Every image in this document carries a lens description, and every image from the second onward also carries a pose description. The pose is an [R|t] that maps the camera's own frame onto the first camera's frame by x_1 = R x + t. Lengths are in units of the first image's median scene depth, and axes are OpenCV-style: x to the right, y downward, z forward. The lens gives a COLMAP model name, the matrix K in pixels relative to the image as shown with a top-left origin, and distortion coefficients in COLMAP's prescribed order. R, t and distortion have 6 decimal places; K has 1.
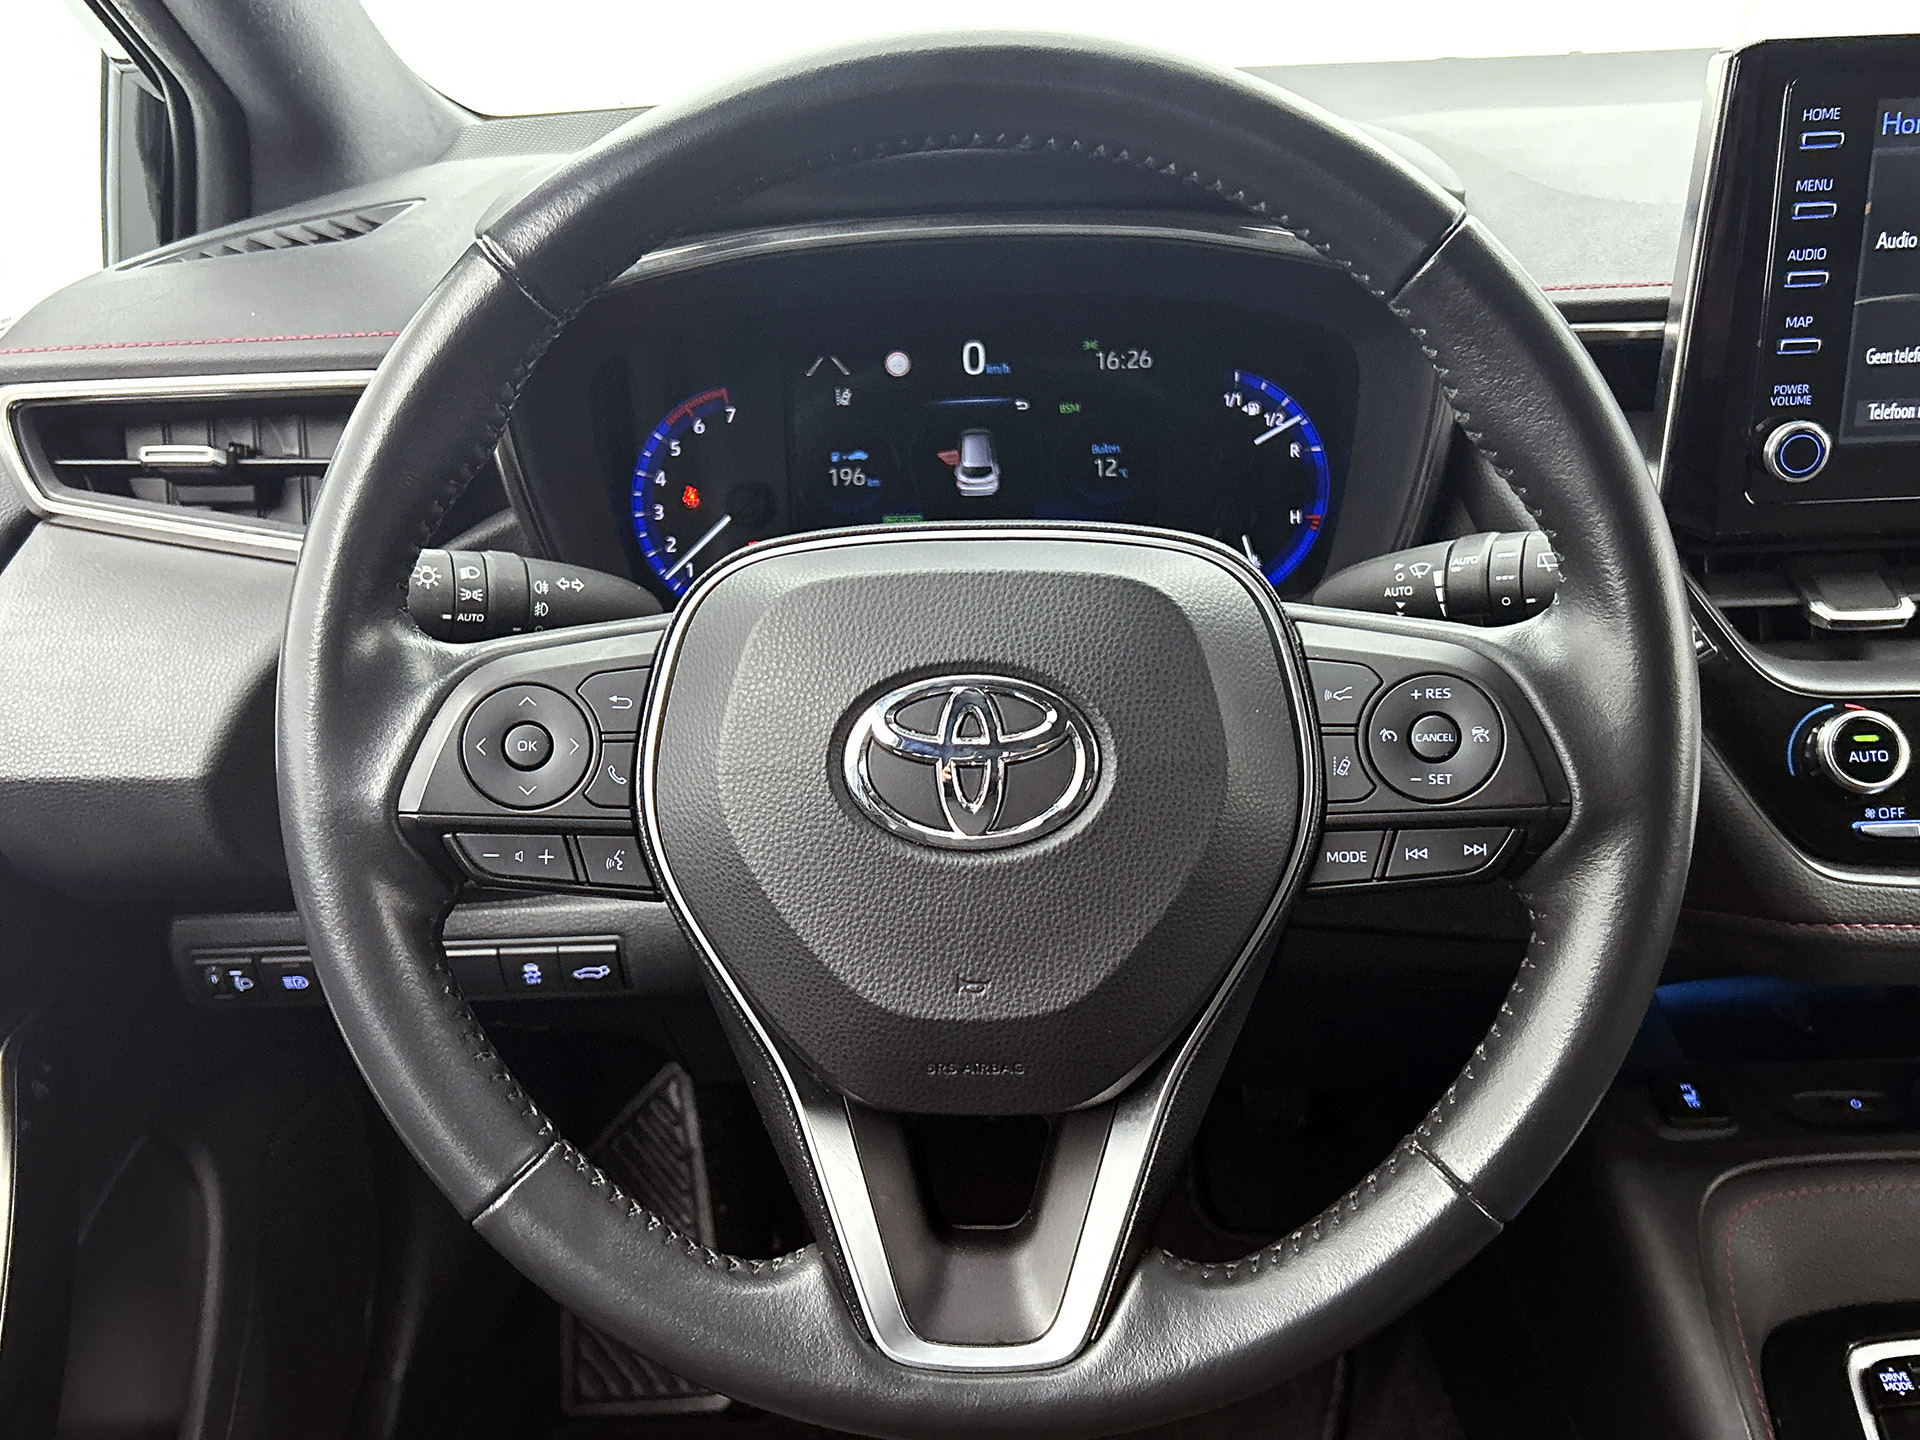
lens RADIAL K [[1760.3, 0, 960.0], [0, 1760.3, 720.0], [0, 0, 1]] dist [0.063376, -0.052431]
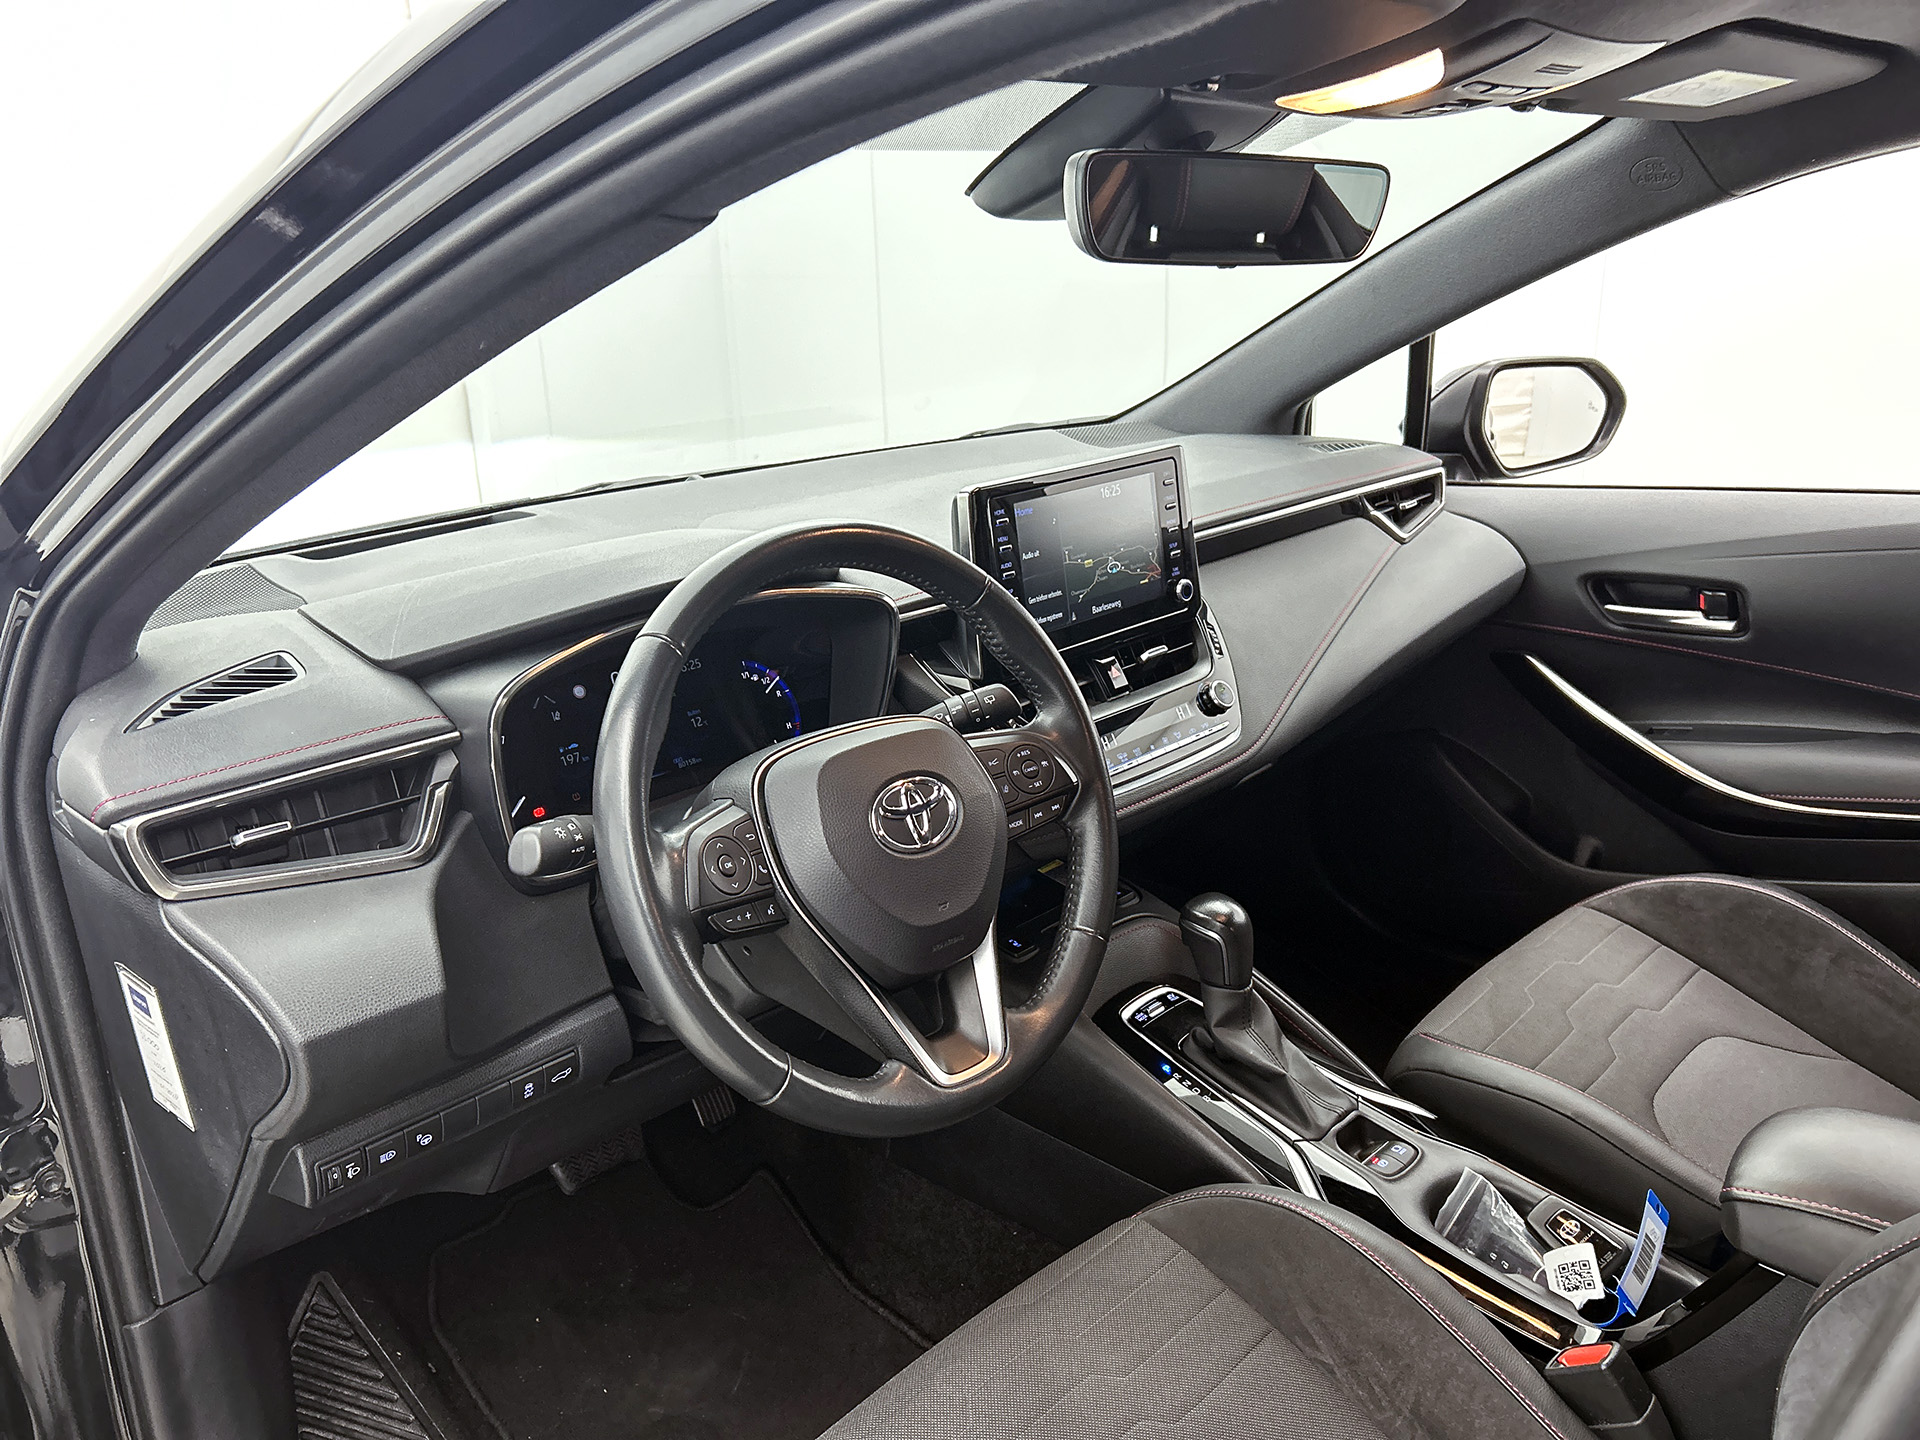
lens RADIAL K [[1472.5, 0, 960.0], [0, 1472.5, 720.0], [0, 0, 1]] dist [0.060352, -0.065862]
pose [[0.705742, -0.212714, 0.675781, -1.013489], [0.315818, 0.948303, -0.031325, -0.012321], [-0.634182, 0.235531, 0.736436, -0.425255]]
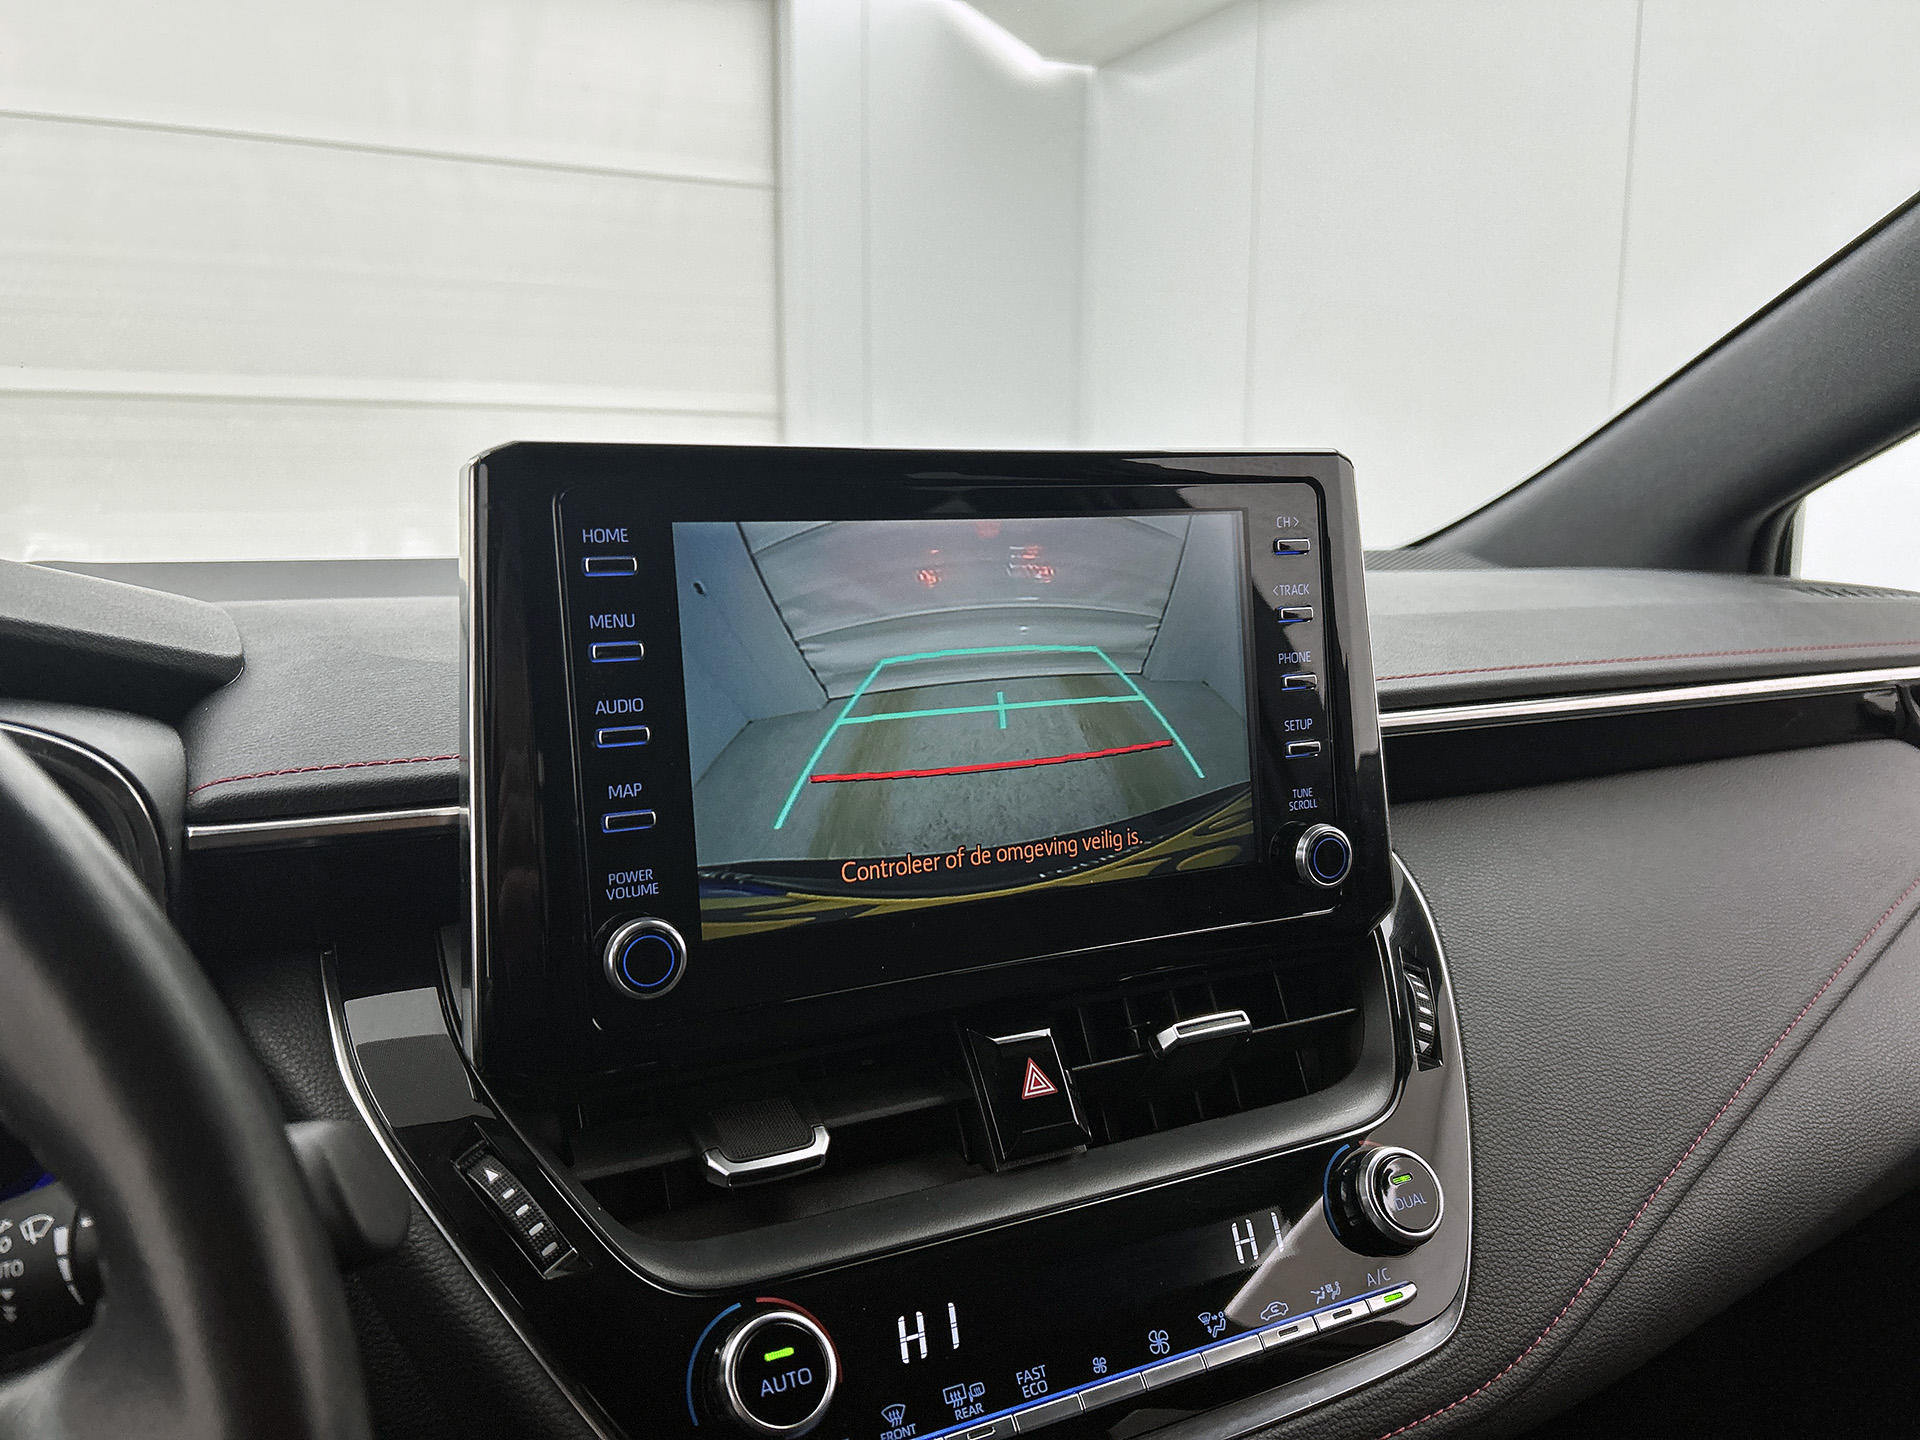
lens RADIAL K [[1472.5, 0, 960.0], [0, 1472.5, 720.0], [0, 0, 1]] dist [0.060352, -0.065862]
pose [[0.885602, -0.036935, 0.462974, 0.308845], [0.173461, 0.951004, -0.255935, -0.065348], [-0.430837, 0.306964, 0.848618, 0.394436]]
